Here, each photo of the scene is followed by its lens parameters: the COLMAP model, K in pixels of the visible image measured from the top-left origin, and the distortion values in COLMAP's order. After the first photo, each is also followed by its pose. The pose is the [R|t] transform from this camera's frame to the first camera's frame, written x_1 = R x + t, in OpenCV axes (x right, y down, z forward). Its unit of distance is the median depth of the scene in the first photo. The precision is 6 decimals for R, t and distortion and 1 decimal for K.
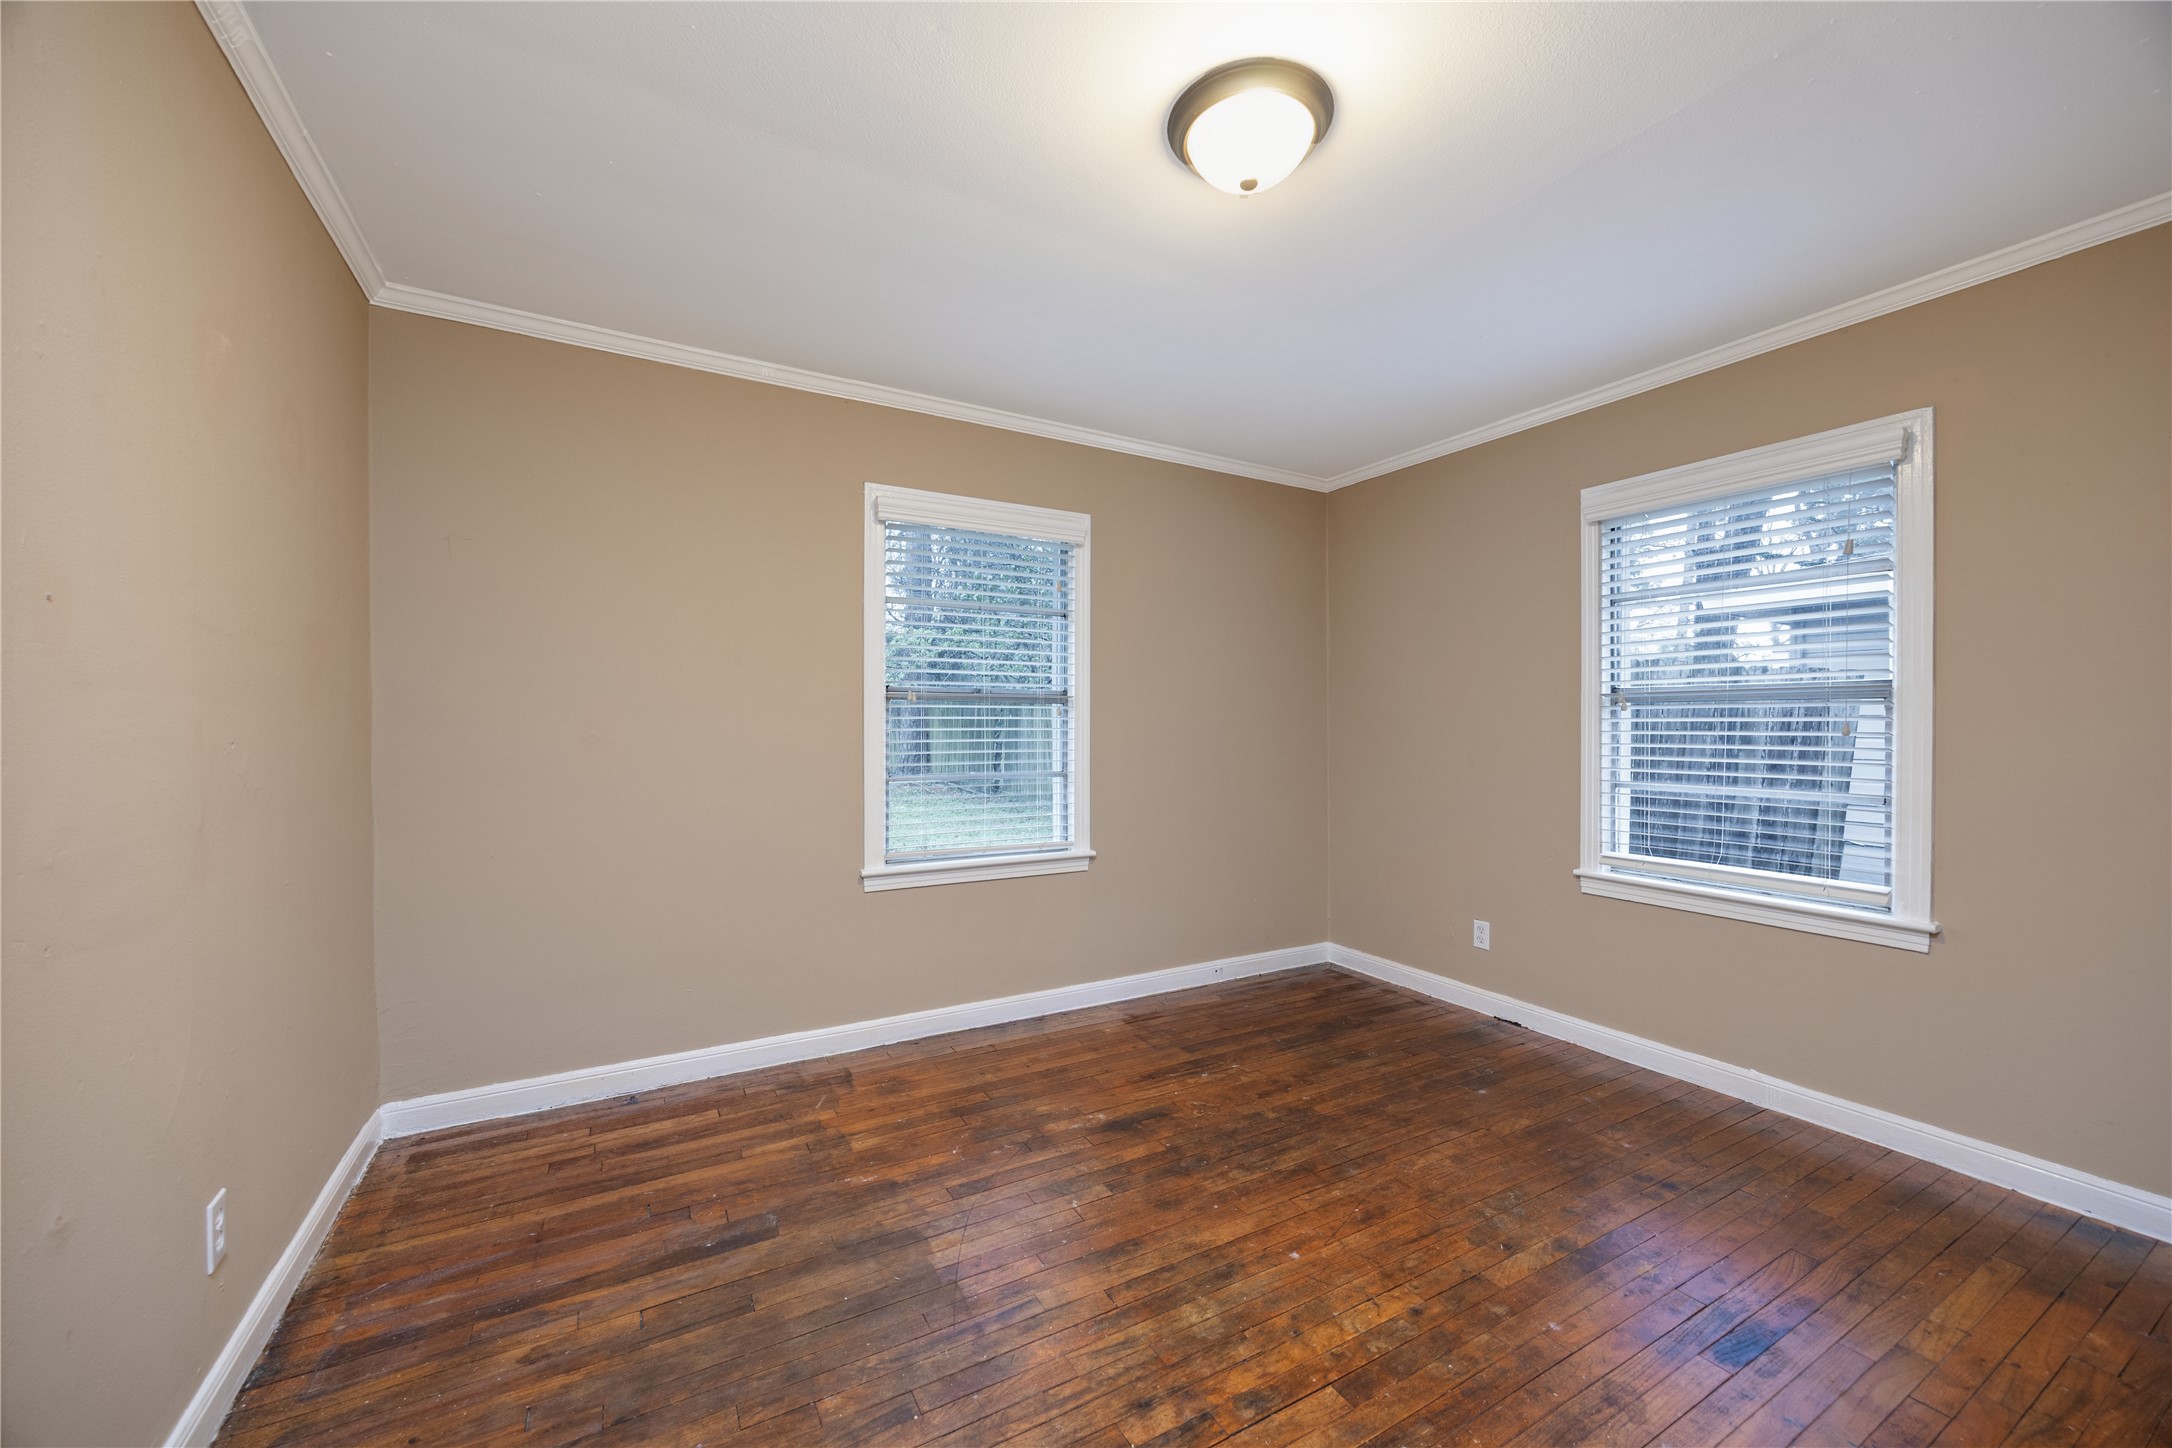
lens RADIAL K [[823.6, 0, 1086.4], [0, 823.6, 716.0], [0, 0, 1]] dist [-0.002678, -0.000041]
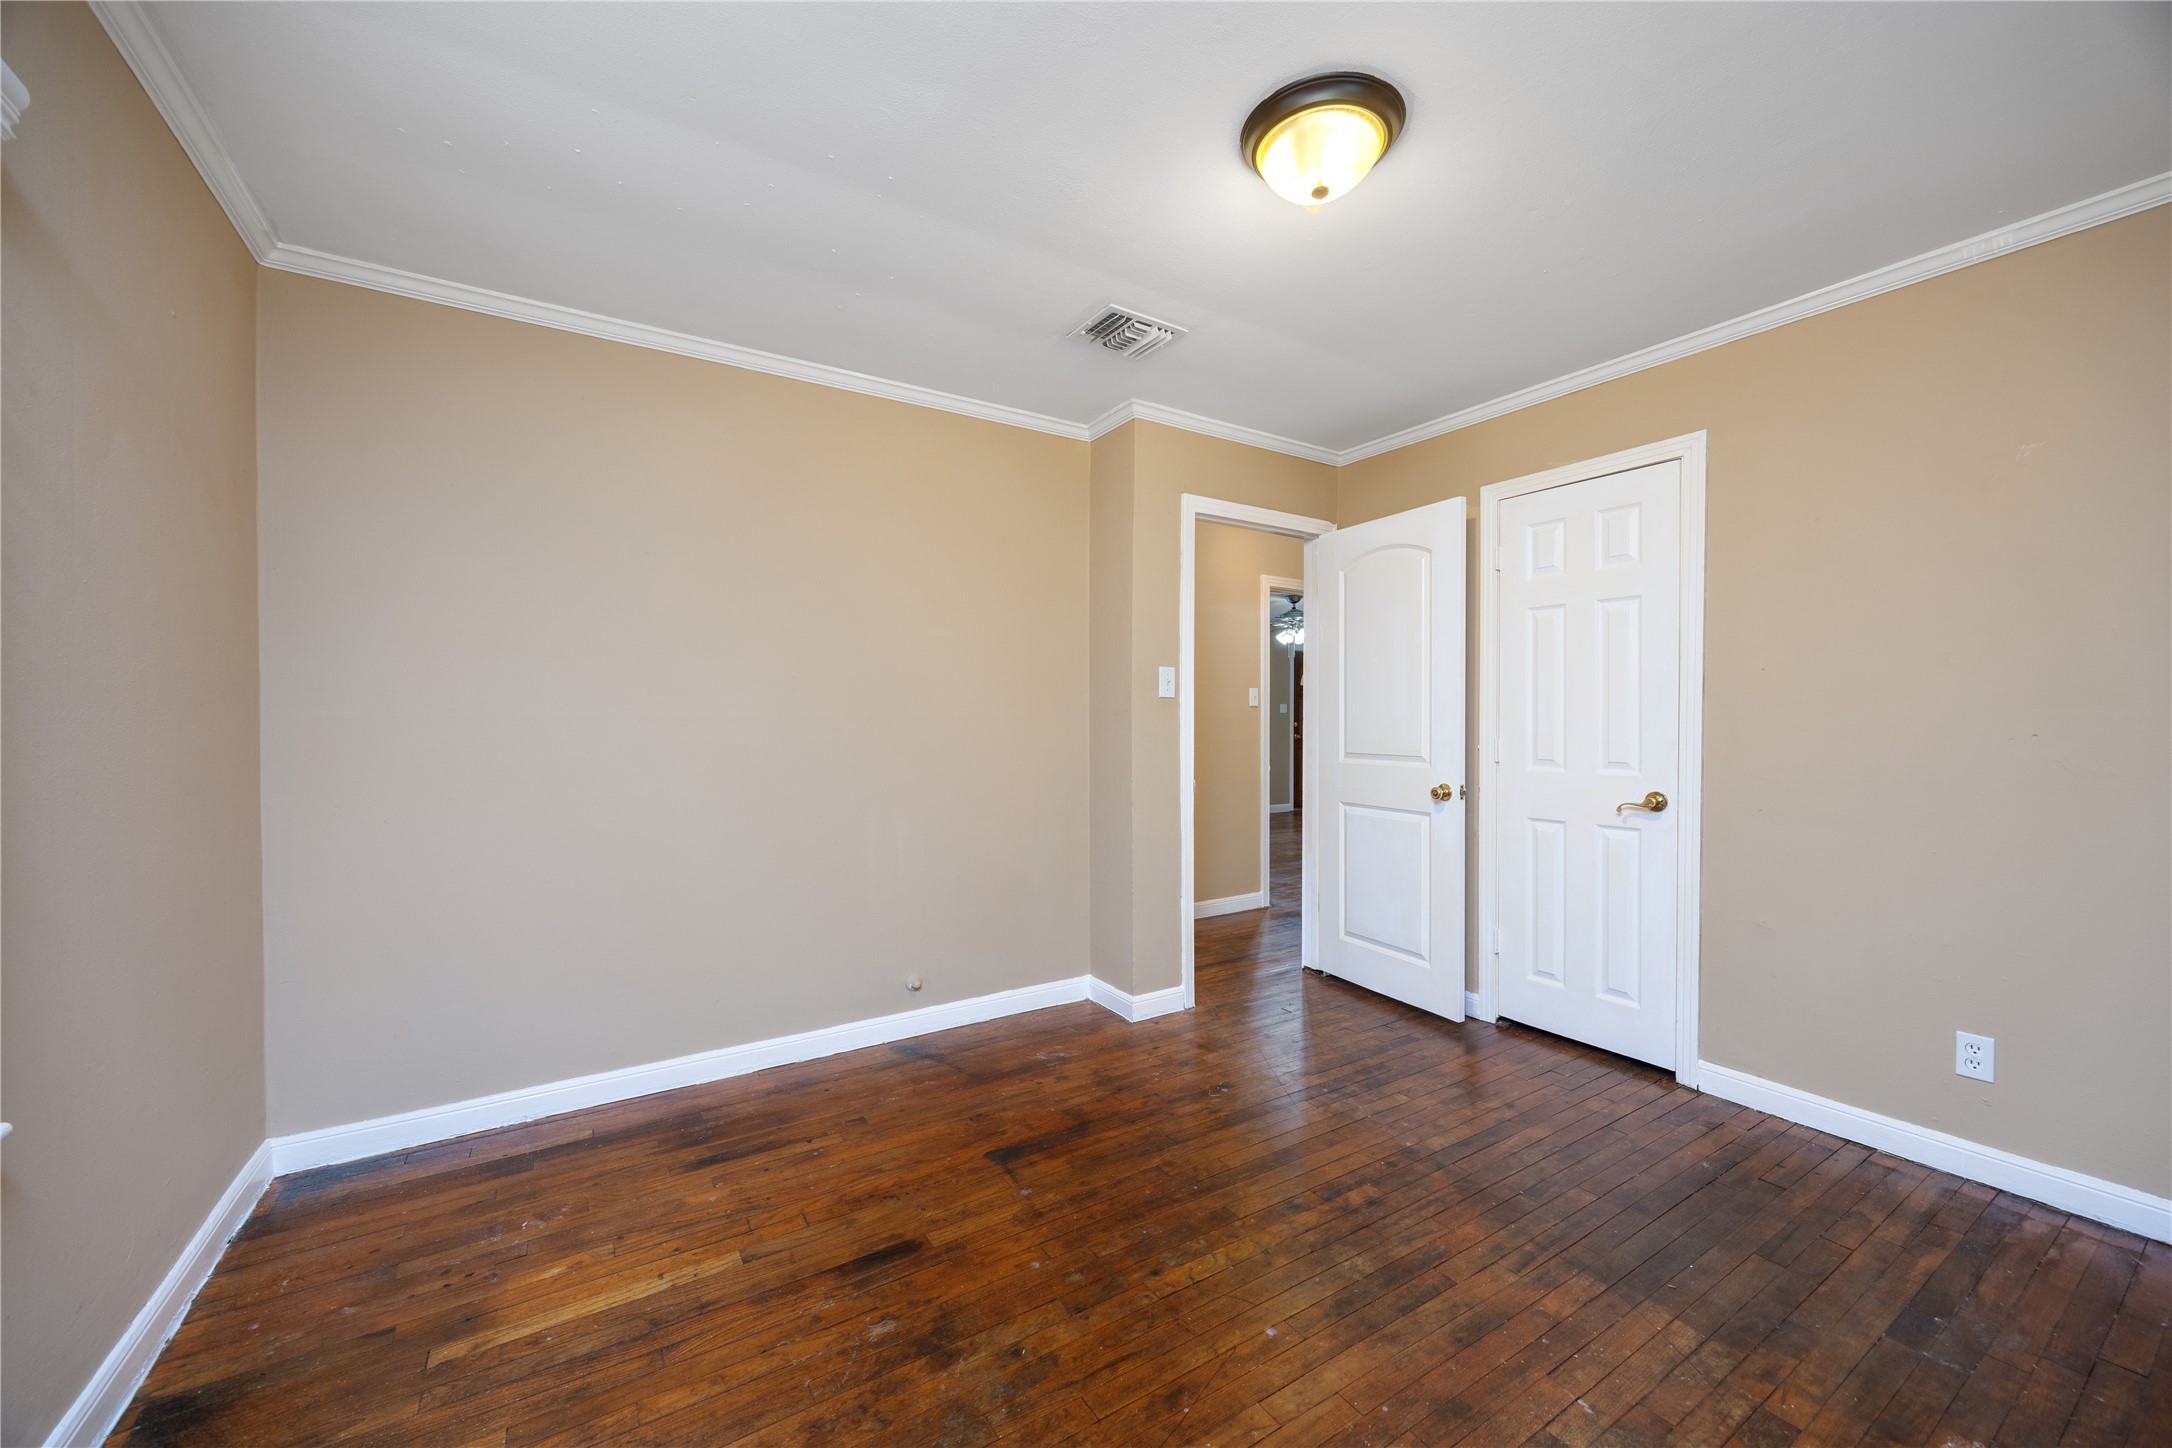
lens RADIAL K [[823.6, 0, 1087.3], [0, 823.6, 730.1], [0, 0, 1]] dist [-0.002678, -0.000041]
pose [[-0.998565, 0.001465, -0.053530, 0.546871], [0.001065, 0.999971, 0.007510, 0.017165], [0.053539, 0.007442, -0.998538, 2.056856]]
